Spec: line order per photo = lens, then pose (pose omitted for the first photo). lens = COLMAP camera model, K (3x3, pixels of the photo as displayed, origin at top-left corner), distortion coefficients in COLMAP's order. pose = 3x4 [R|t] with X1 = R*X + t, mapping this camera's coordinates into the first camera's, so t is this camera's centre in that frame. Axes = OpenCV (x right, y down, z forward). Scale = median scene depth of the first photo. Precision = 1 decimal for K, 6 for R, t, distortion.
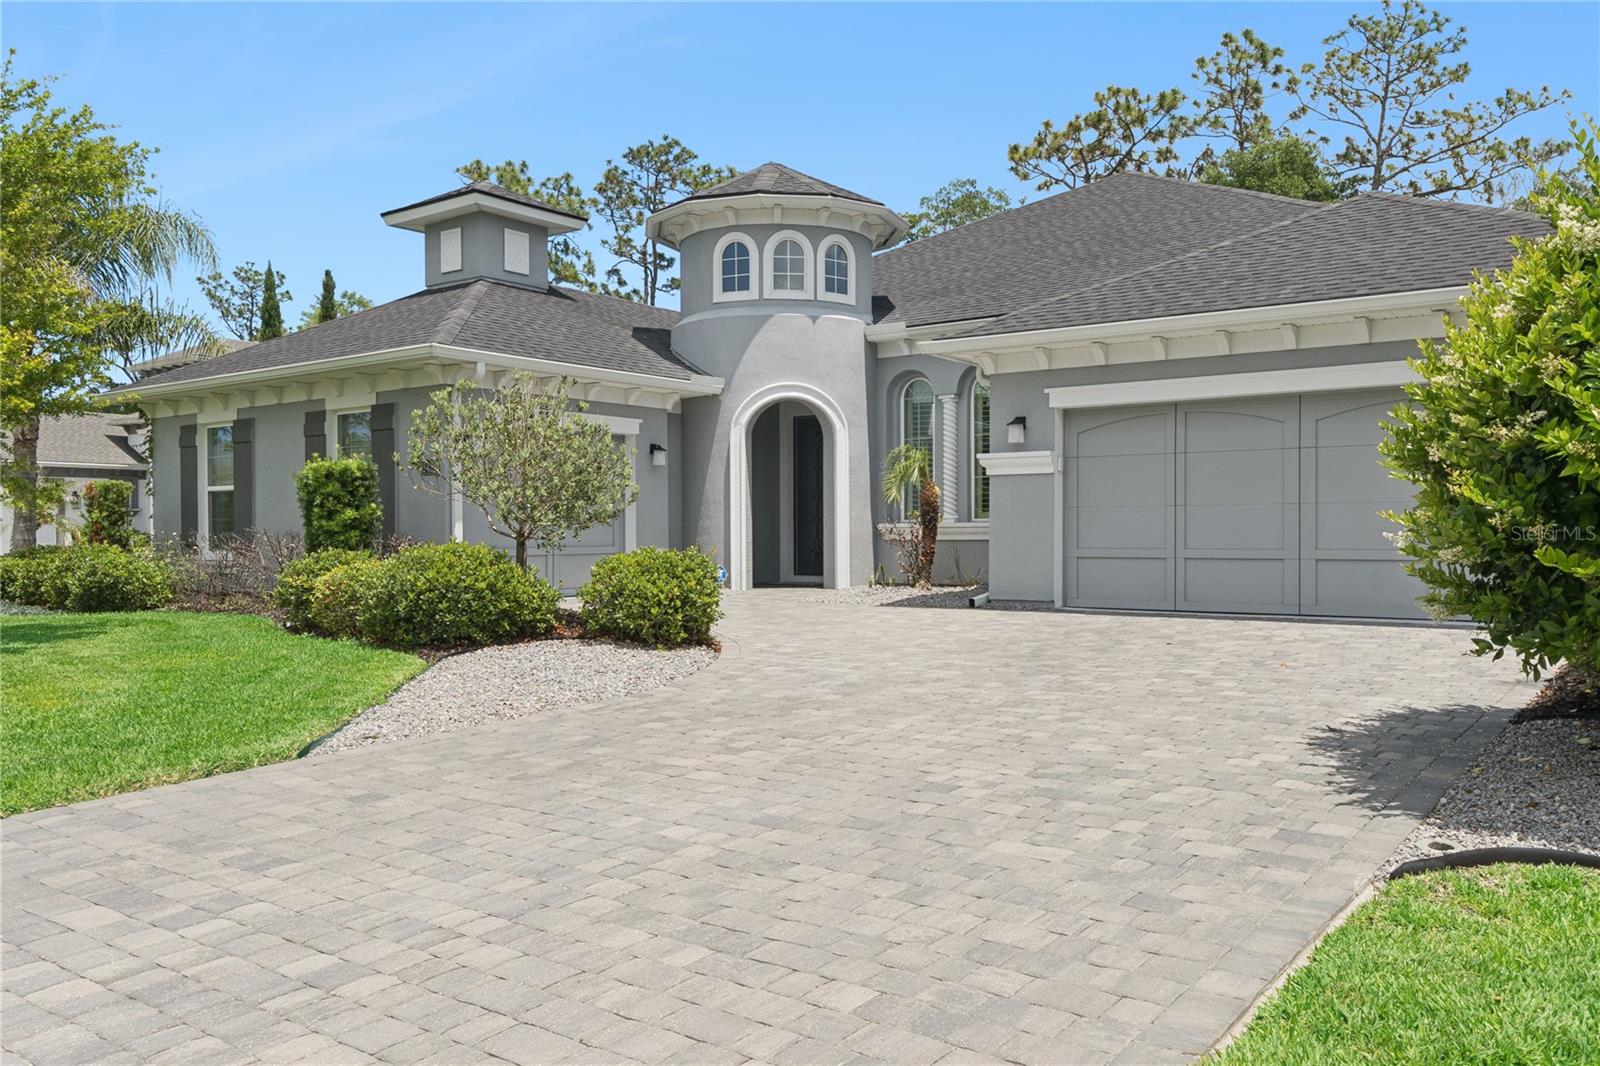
lens RADIAL K [[1233.9, 0, 799.6], [0, 1233.9, 532.6], [0, 0, 1]] dist [-0.062062, -0.002606]
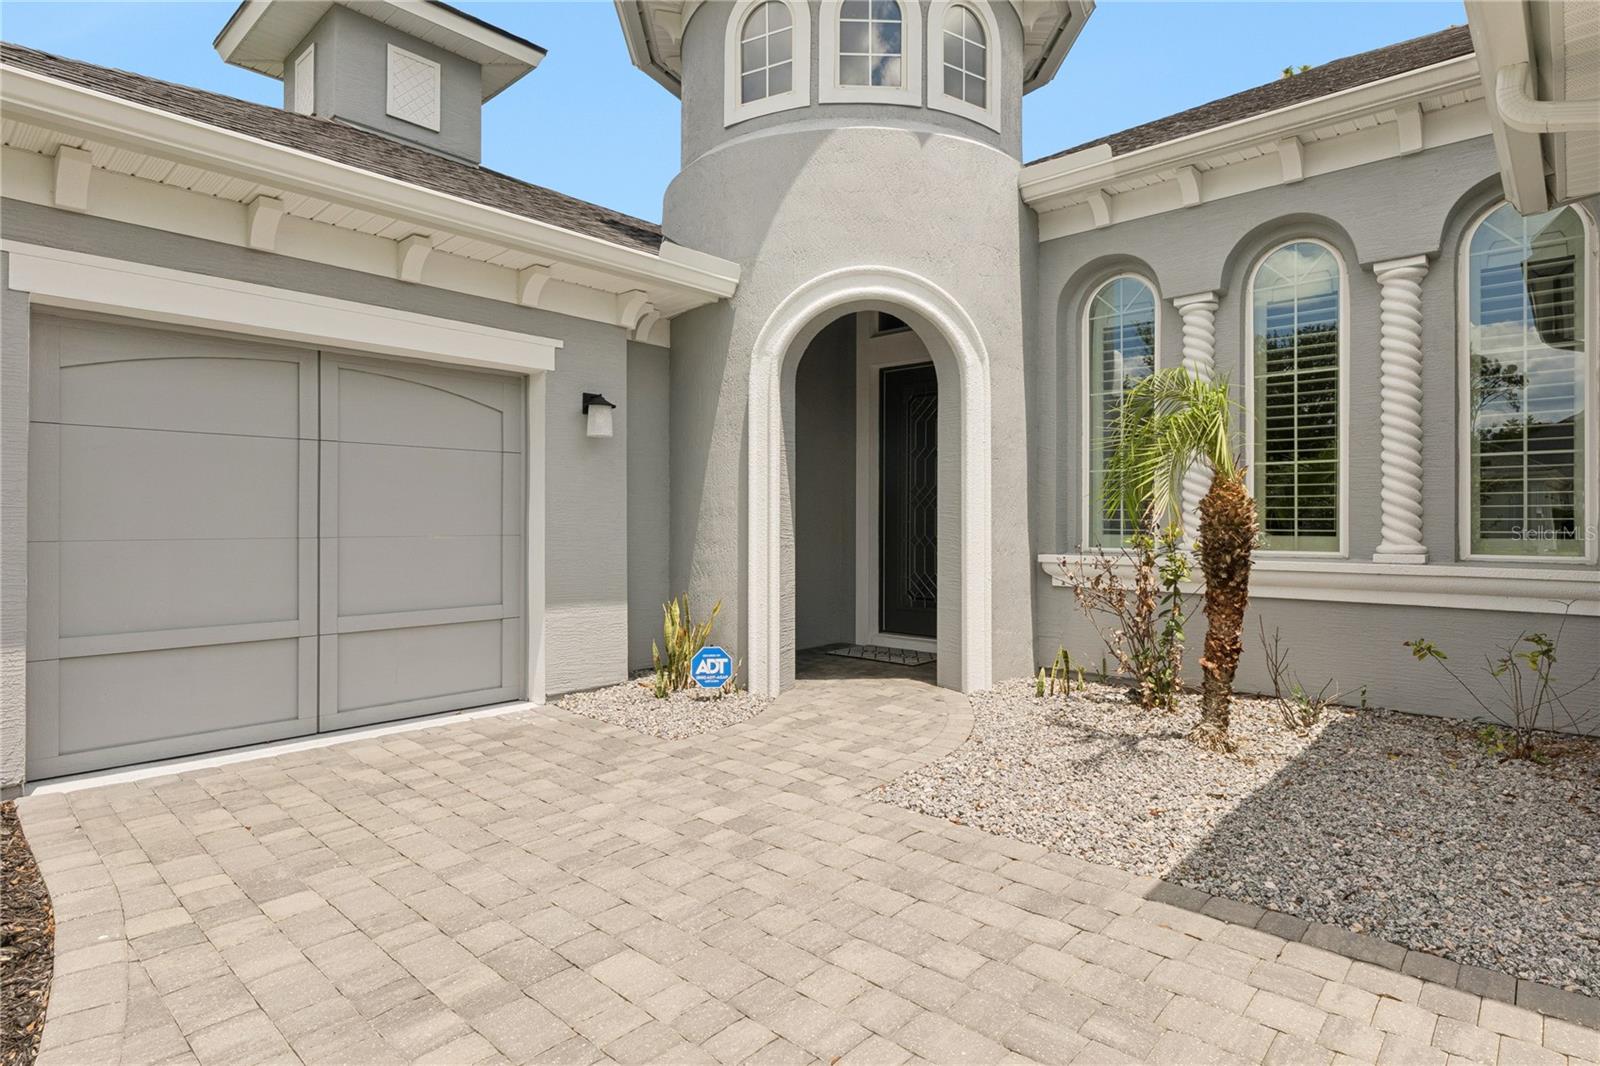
lens RADIAL K [[847.1, 0, 794.2], [0, 847.1, 518.8], [0, 0, 1]] dist [-0.004595, -0.000373]
pose [[0.993717, 0.005004, -0.111811, -0.000272], [-0.005986, 0.999946, -0.008447, -0.019078], [0.111762, 0.009063, 0.993694, 0.655577]]
